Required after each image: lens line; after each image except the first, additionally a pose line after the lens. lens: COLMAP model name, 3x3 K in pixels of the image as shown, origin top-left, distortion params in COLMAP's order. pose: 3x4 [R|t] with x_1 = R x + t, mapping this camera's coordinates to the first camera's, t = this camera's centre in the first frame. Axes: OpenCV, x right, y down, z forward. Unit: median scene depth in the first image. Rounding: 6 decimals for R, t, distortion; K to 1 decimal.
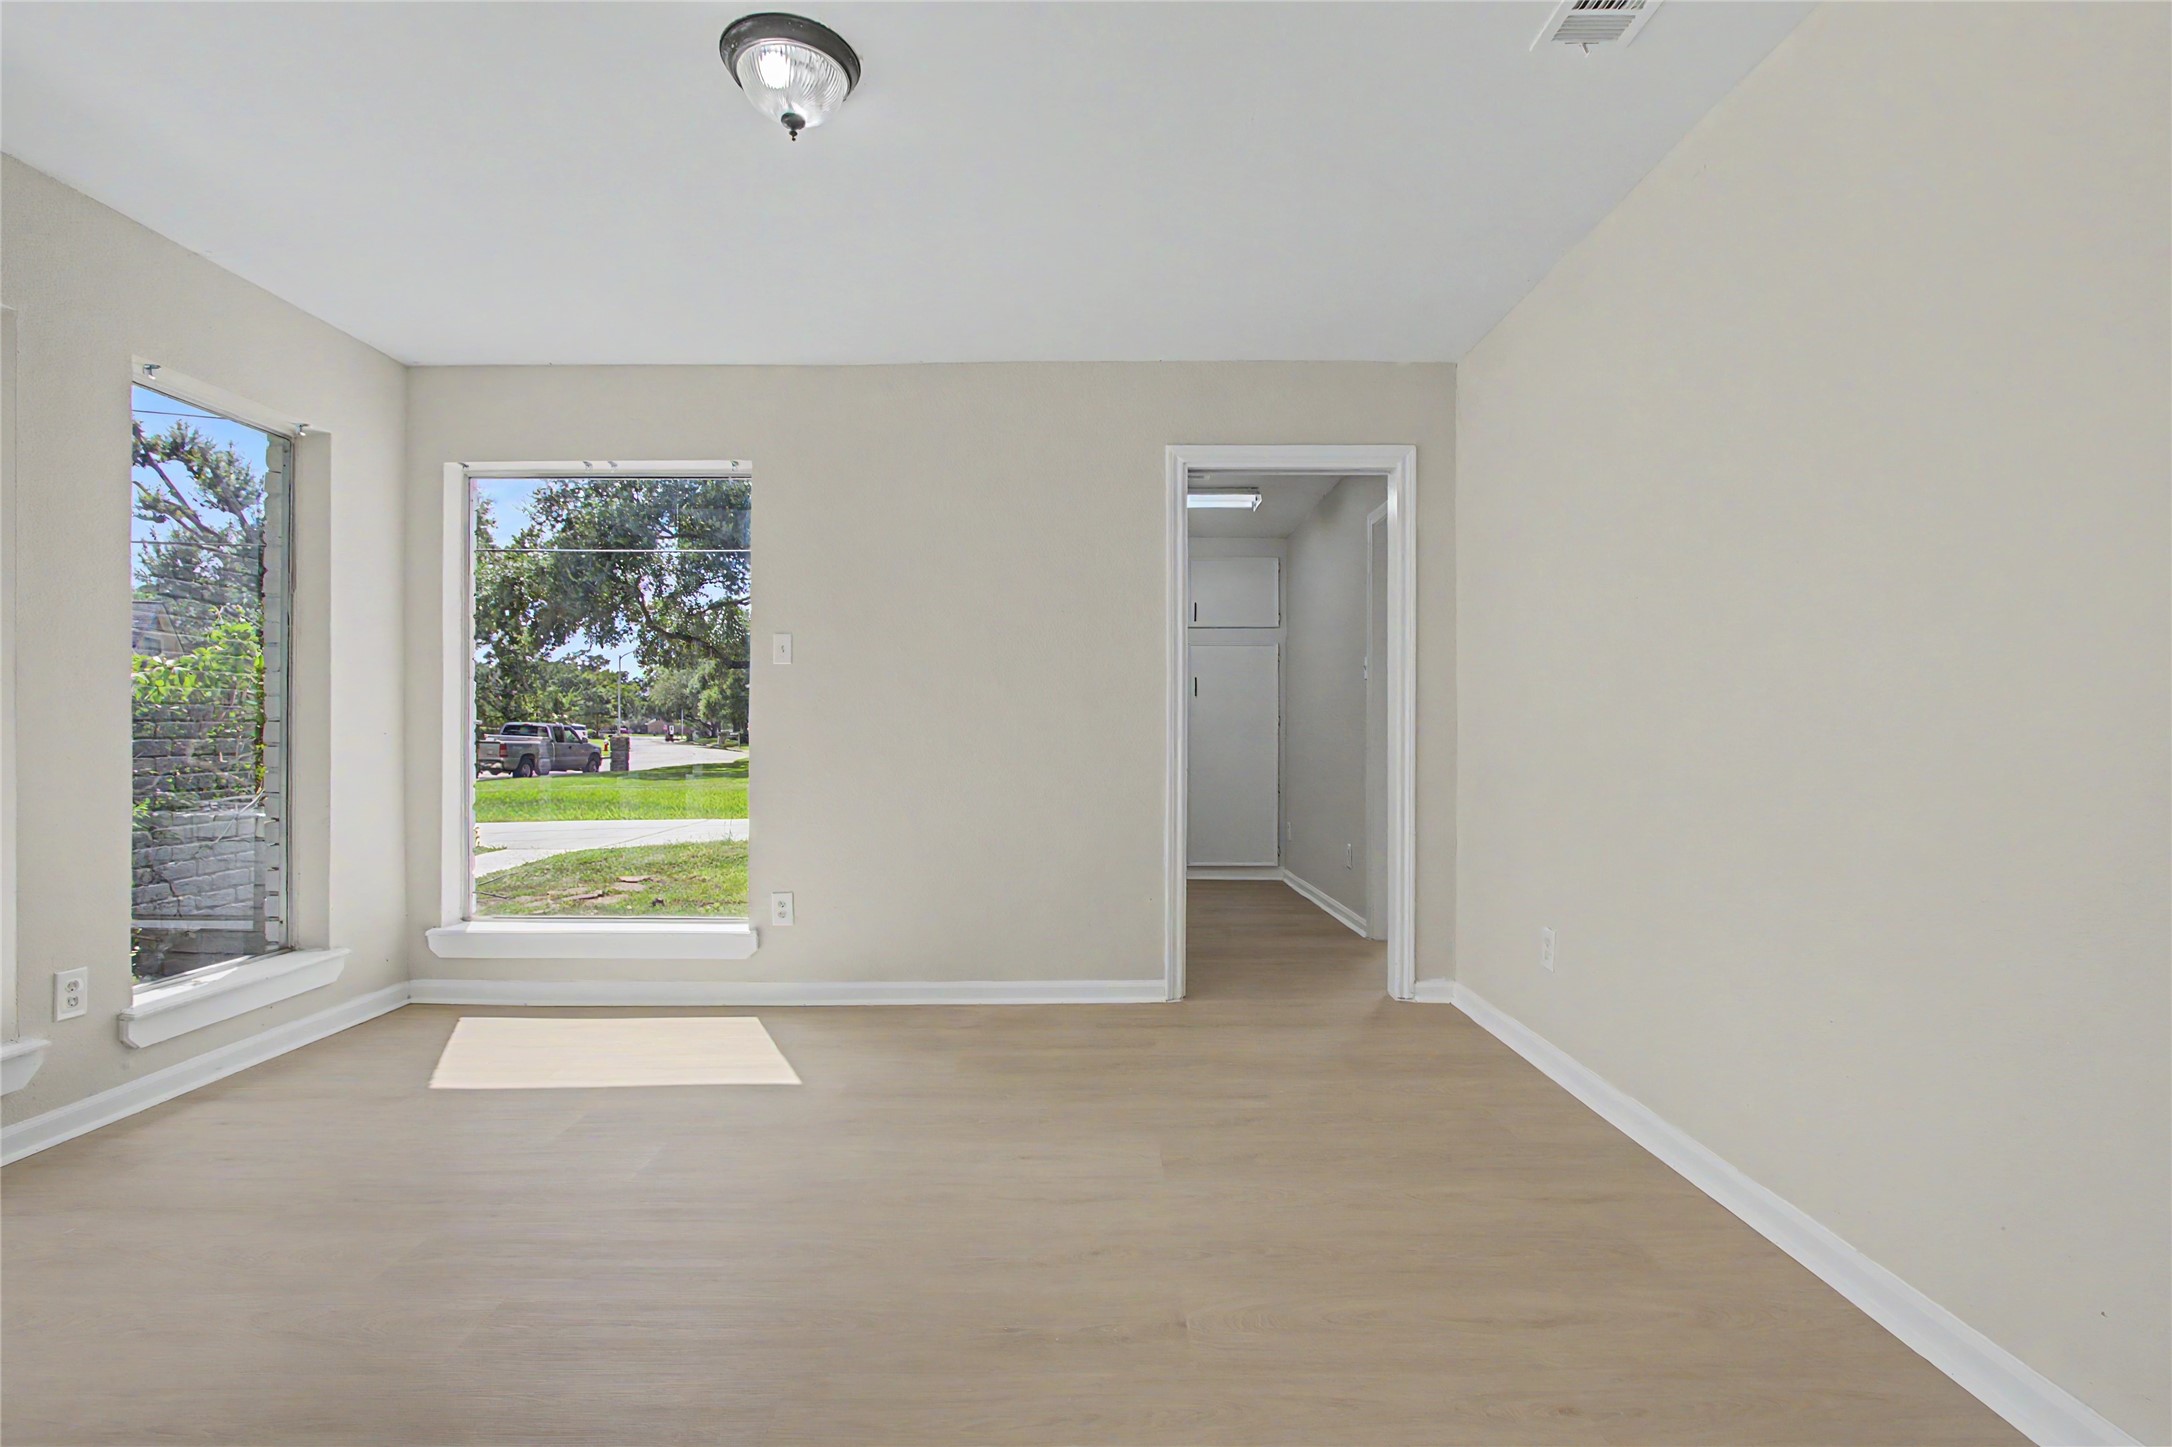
lens RADIAL K [[995.4, 0, 1083.1], [0, 995.4, 735.9], [0, 0, 1]] dist [-0.022471, 0.000286]
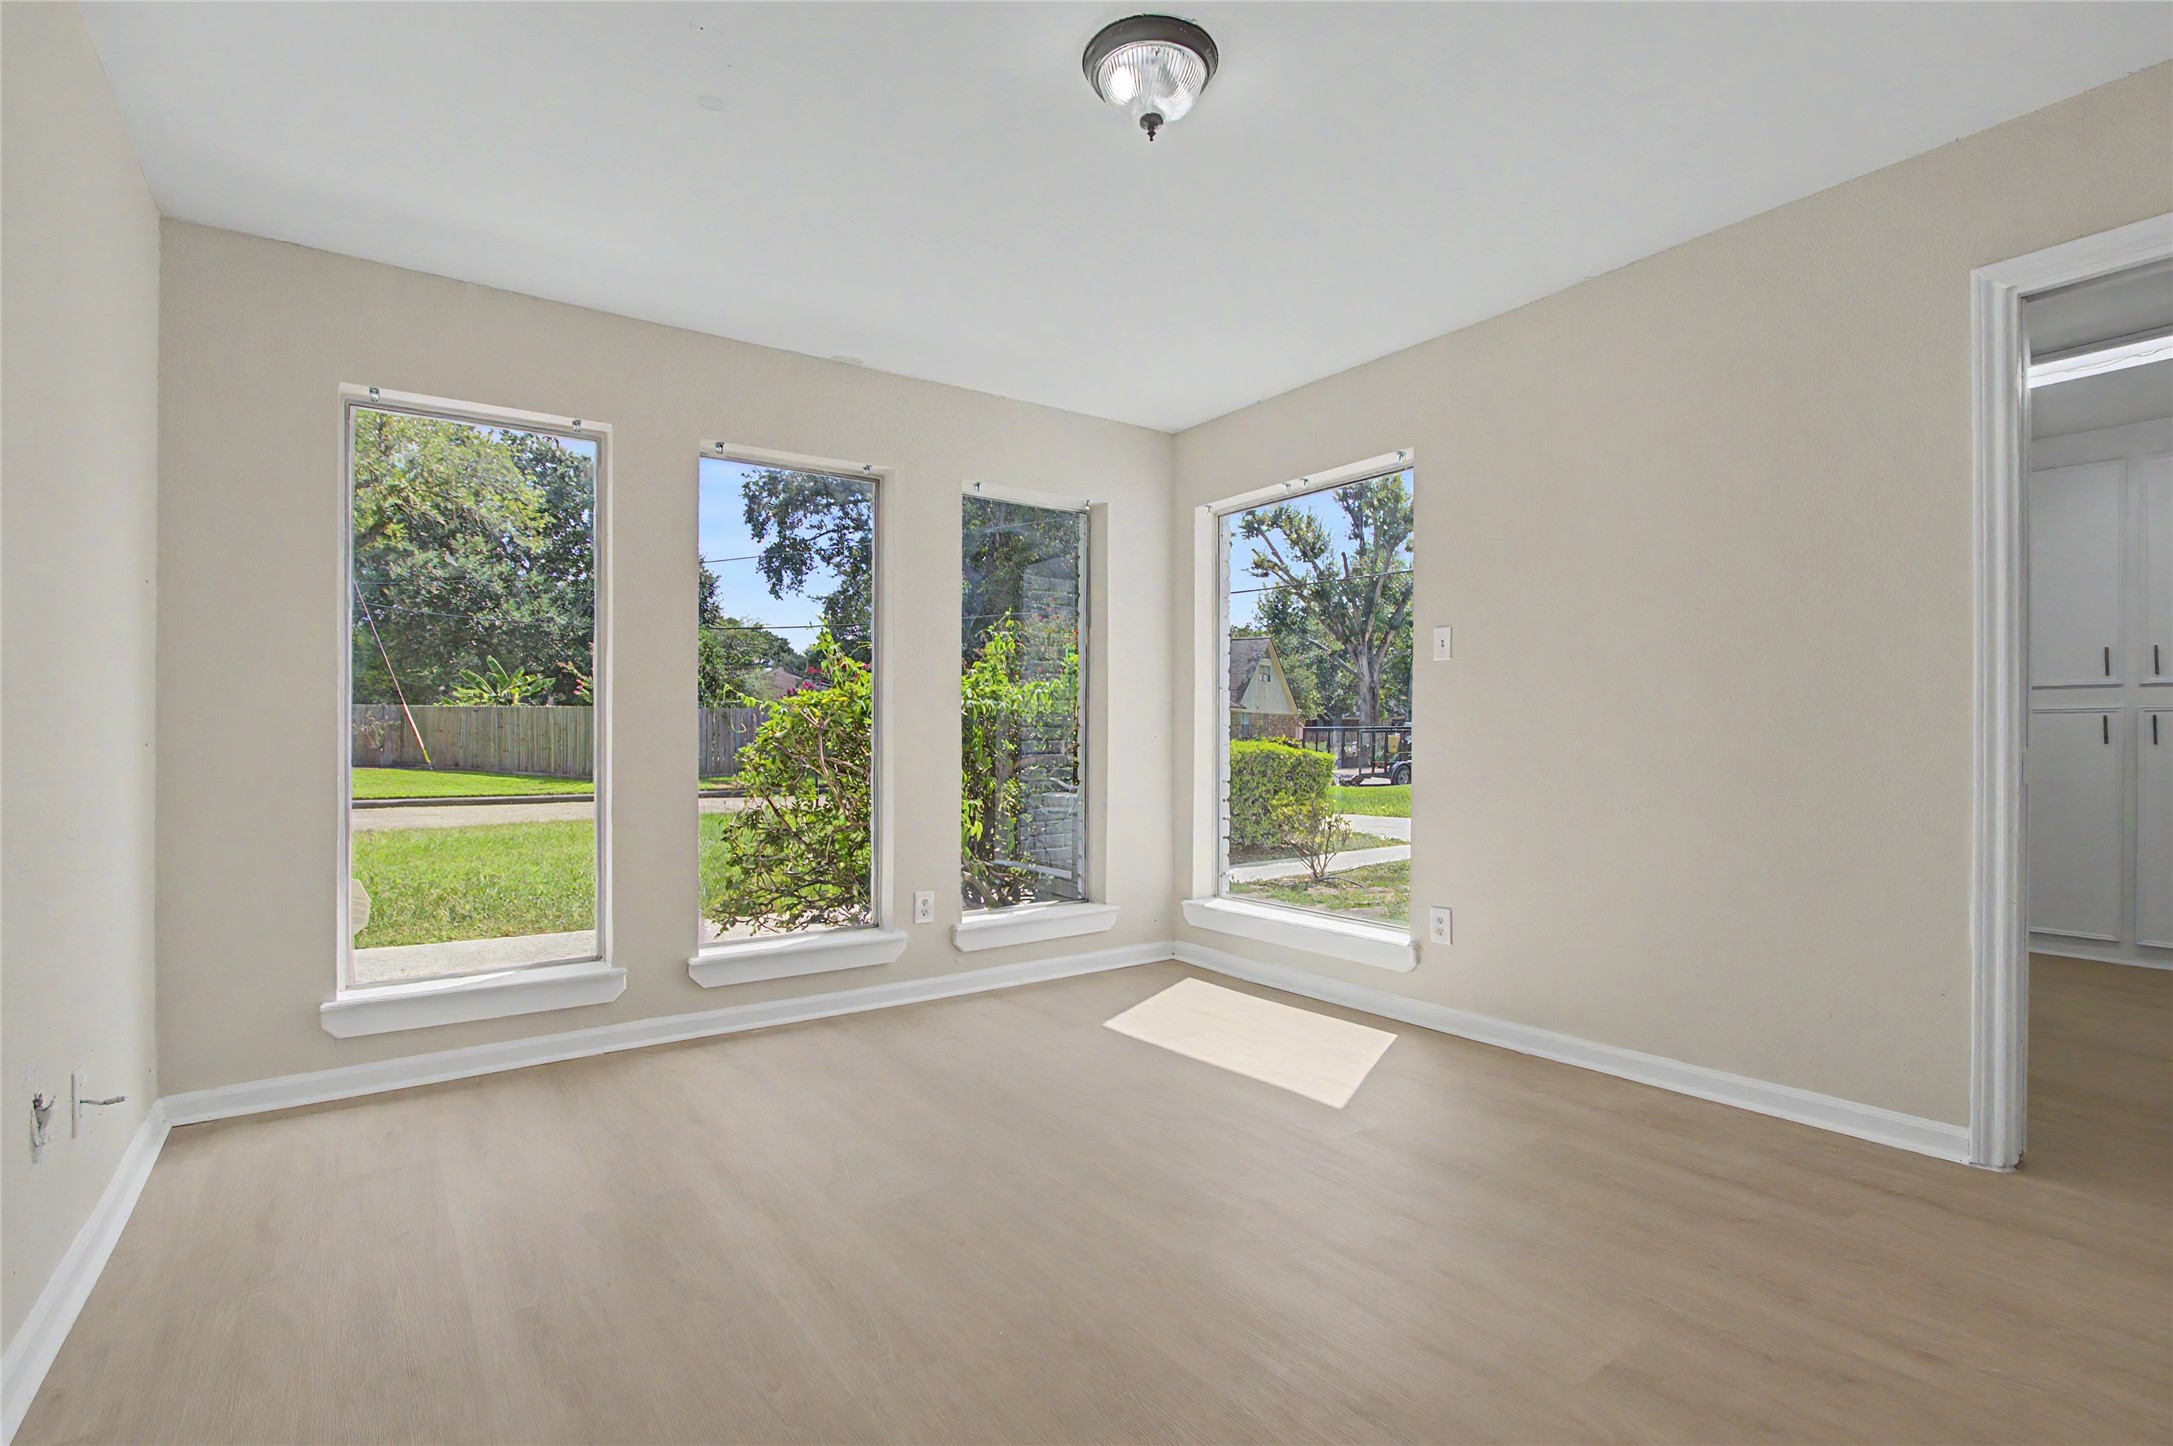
lens RADIAL K [[1005.2, 0, 1081.8], [0, 1005.2, 735.7], [0, 0, 1]] dist [-0.021659, 0.000451]
pose [[0.583766, -0.003388, -0.811915, 0.267408], [0.000569, 0.999993, -0.003764, 0.001491], [0.811922, 0.001735, 0.583764, 0.195020]]
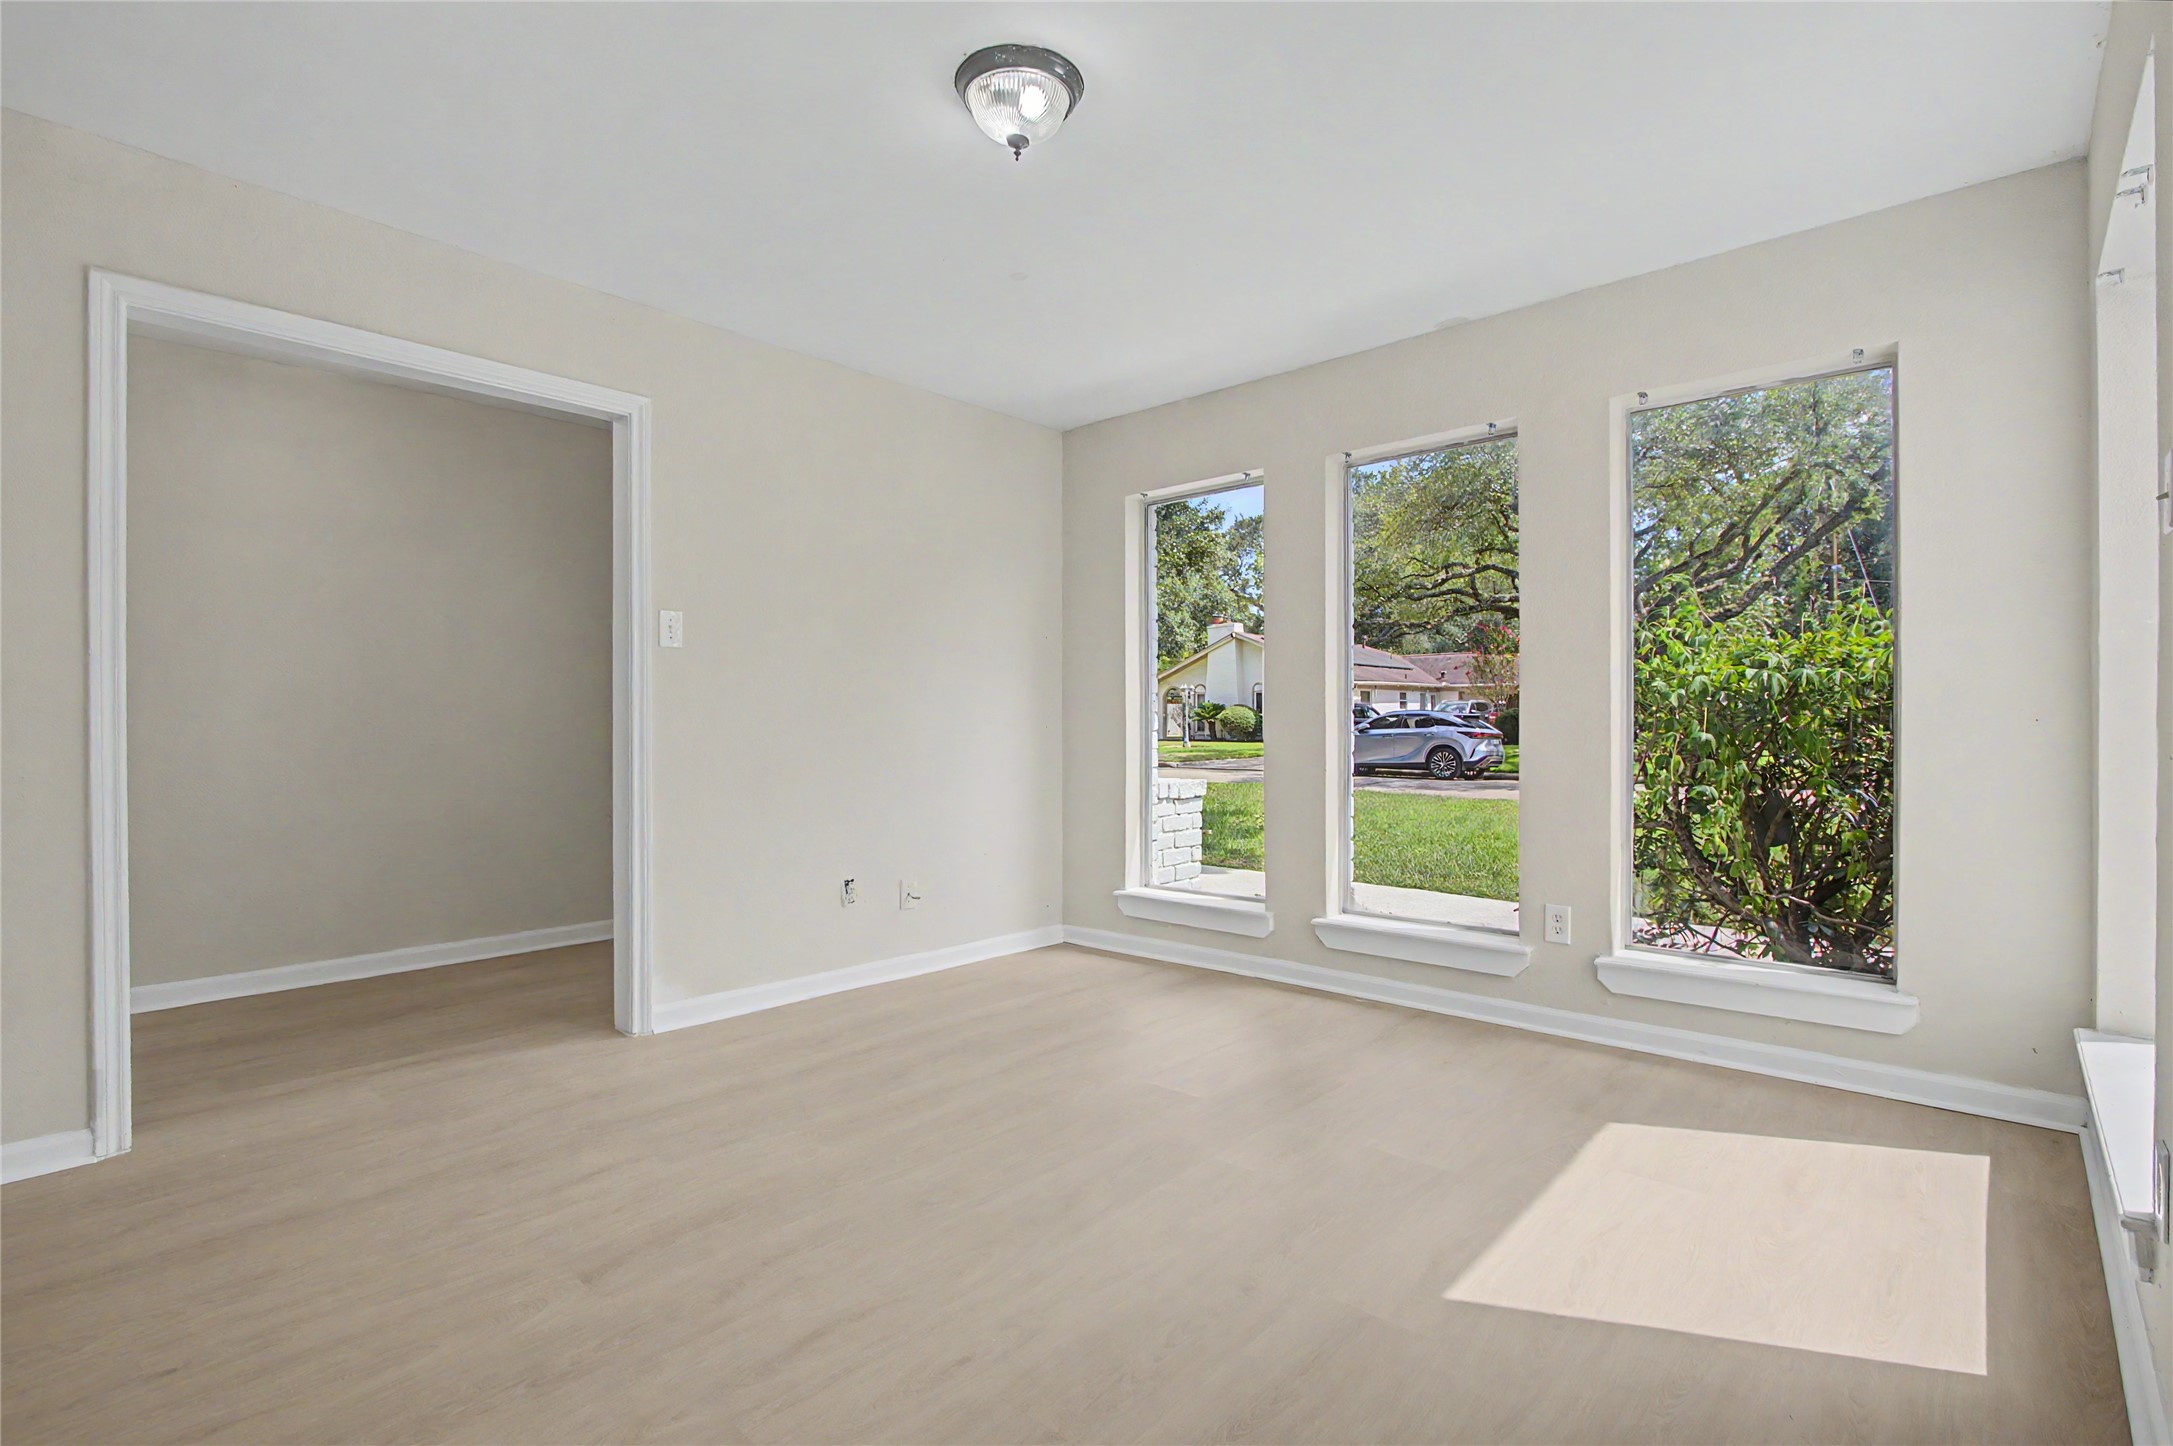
lens RADIAL K [[1015.8, 0, 1086.5], [0, 1015.8, 723.0], [0, 0, 1]] dist [-0.003058, -0.000838]
pose [[-0.661438, -0.001505, -0.749998, 0.263488], [0.000572, 0.999997, -0.002510, 0.002193], [0.750000, -0.002089, -0.661435, 0.997856]]
